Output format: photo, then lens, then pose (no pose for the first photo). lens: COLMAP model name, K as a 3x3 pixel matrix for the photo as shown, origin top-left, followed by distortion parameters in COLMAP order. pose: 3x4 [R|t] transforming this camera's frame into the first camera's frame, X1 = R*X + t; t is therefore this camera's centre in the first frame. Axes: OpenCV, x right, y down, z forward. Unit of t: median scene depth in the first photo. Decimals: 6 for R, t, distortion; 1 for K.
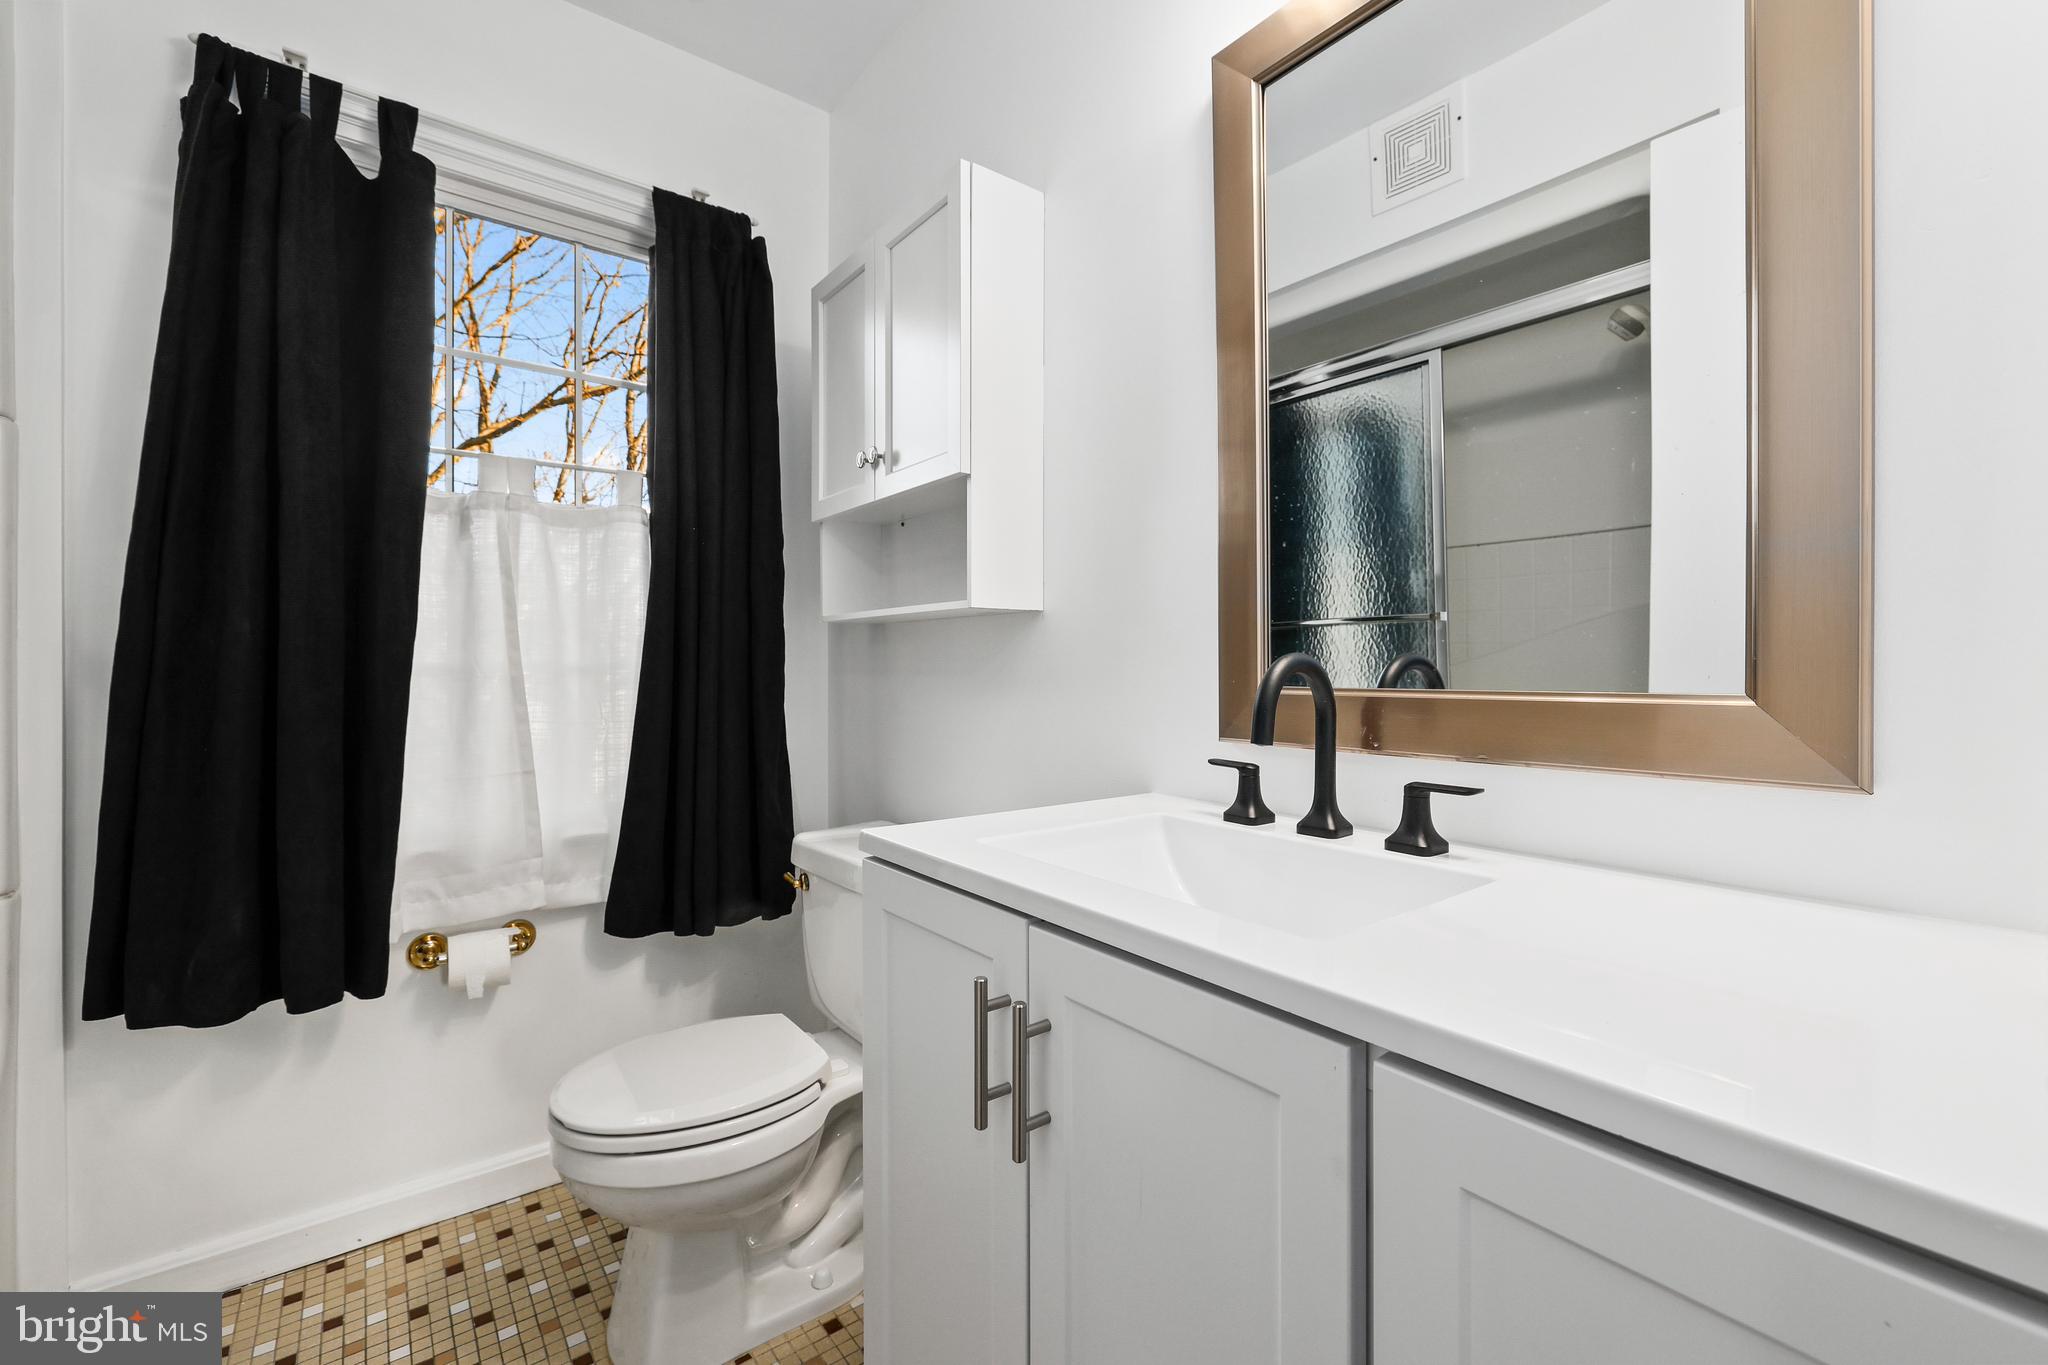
lens RADIAL K [[861.4, 0, 1025.4], [0, 861.4, 692.9], [0, 0, 1]] dist [0.001301, -0.000219]
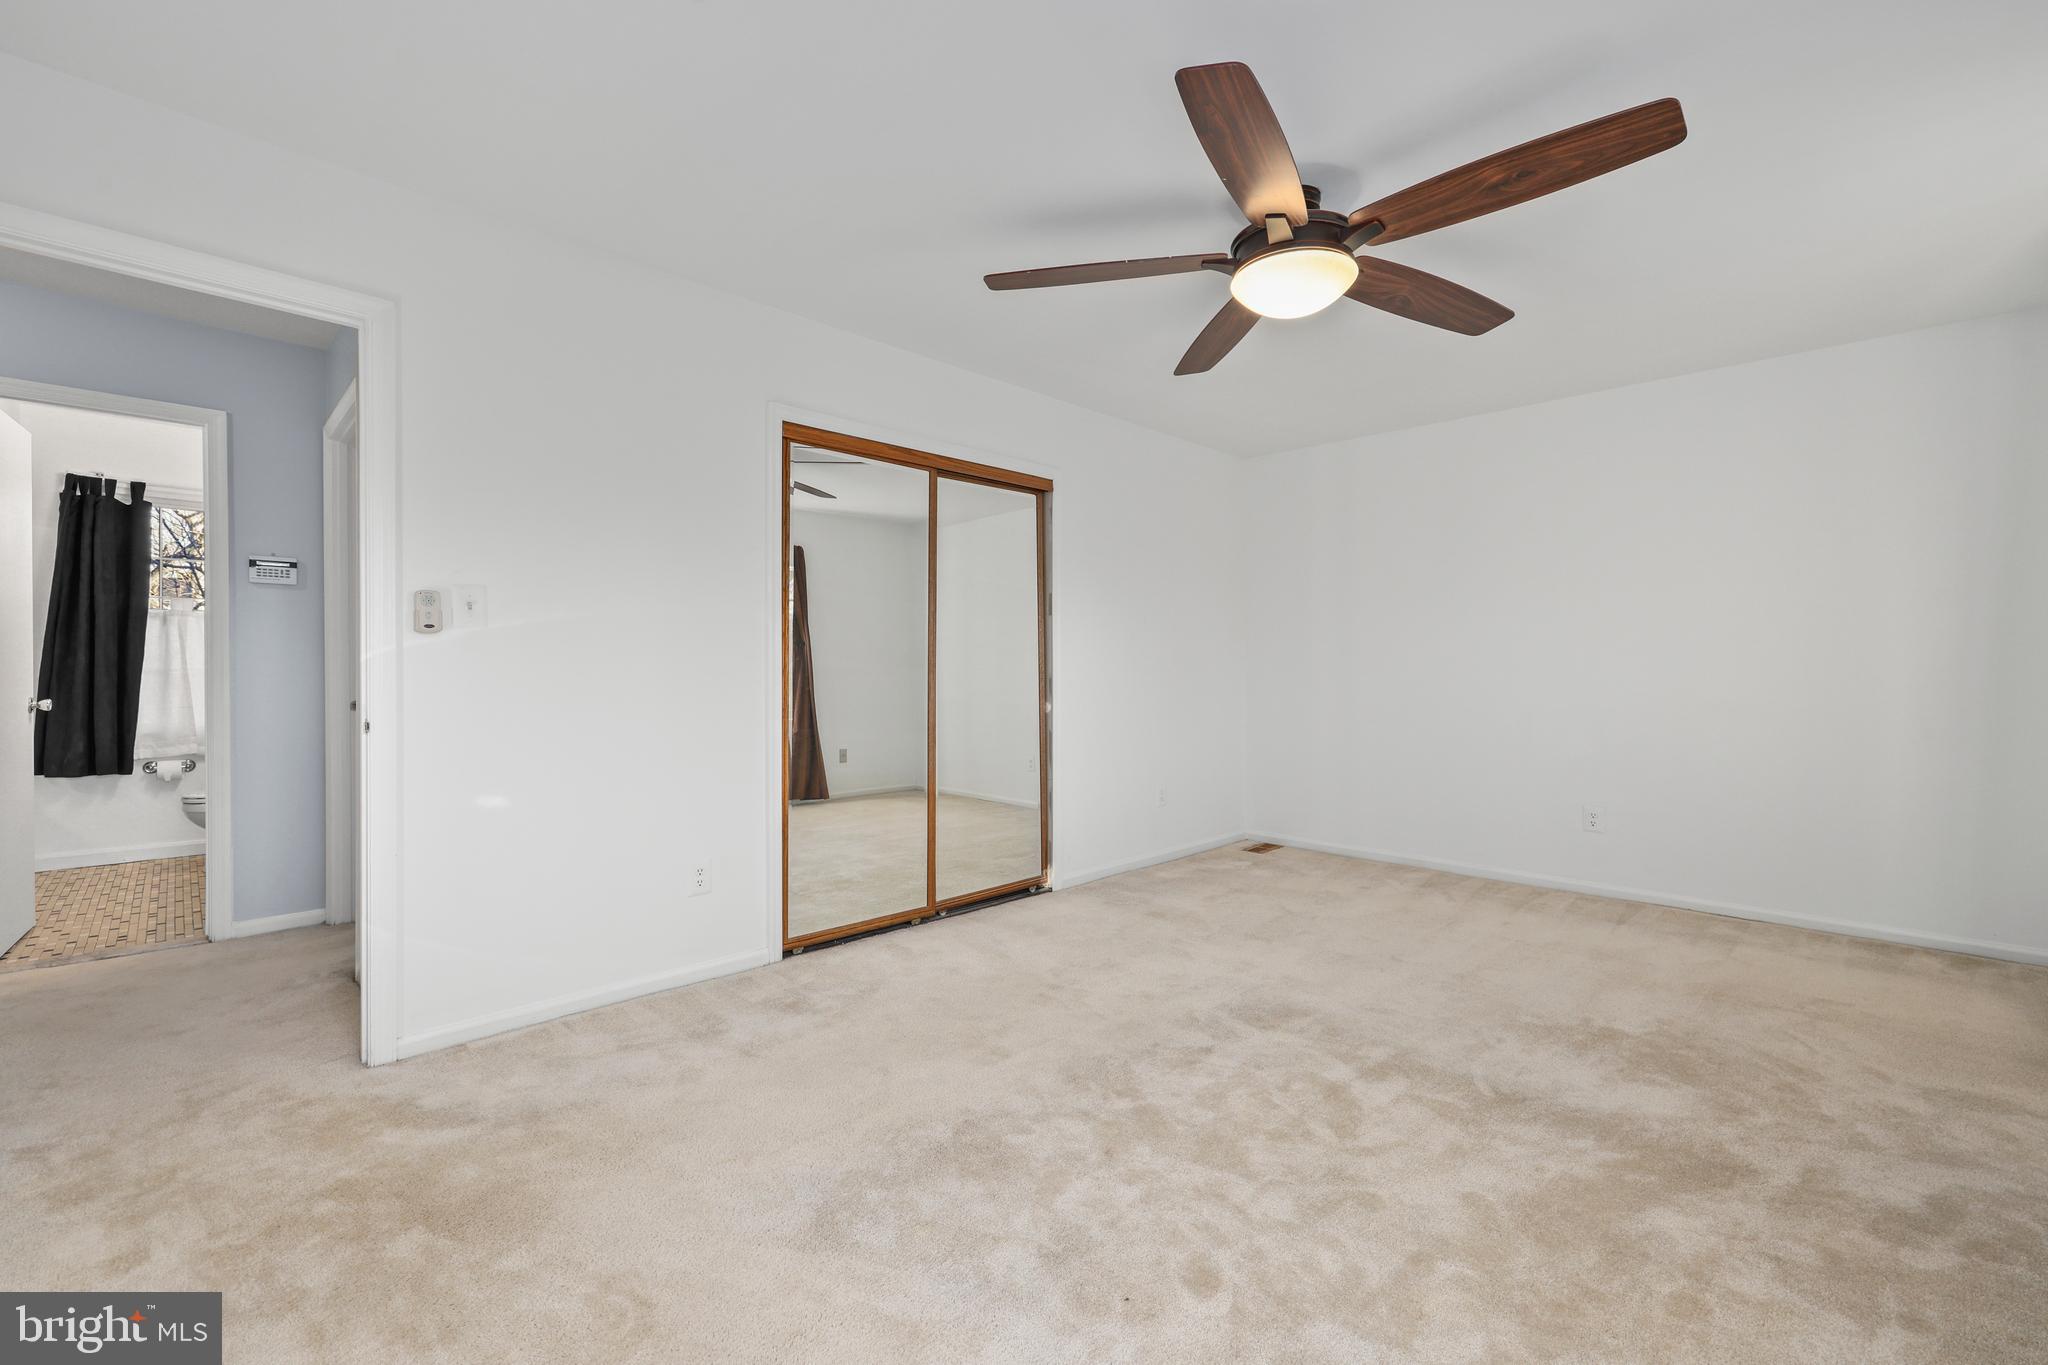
lens RADIAL K [[861.4, 0, 1013.1], [0, 861.4, 681.6], [0, 0, 1]] dist [0.001301, -0.000219]
pose [[0.995235, 0.003790, 0.097428, 2.128948], [-0.004588, 0.999958, 0.007976, -0.030655], [-0.097393, -0.008385, 0.995211, -2.418792]]
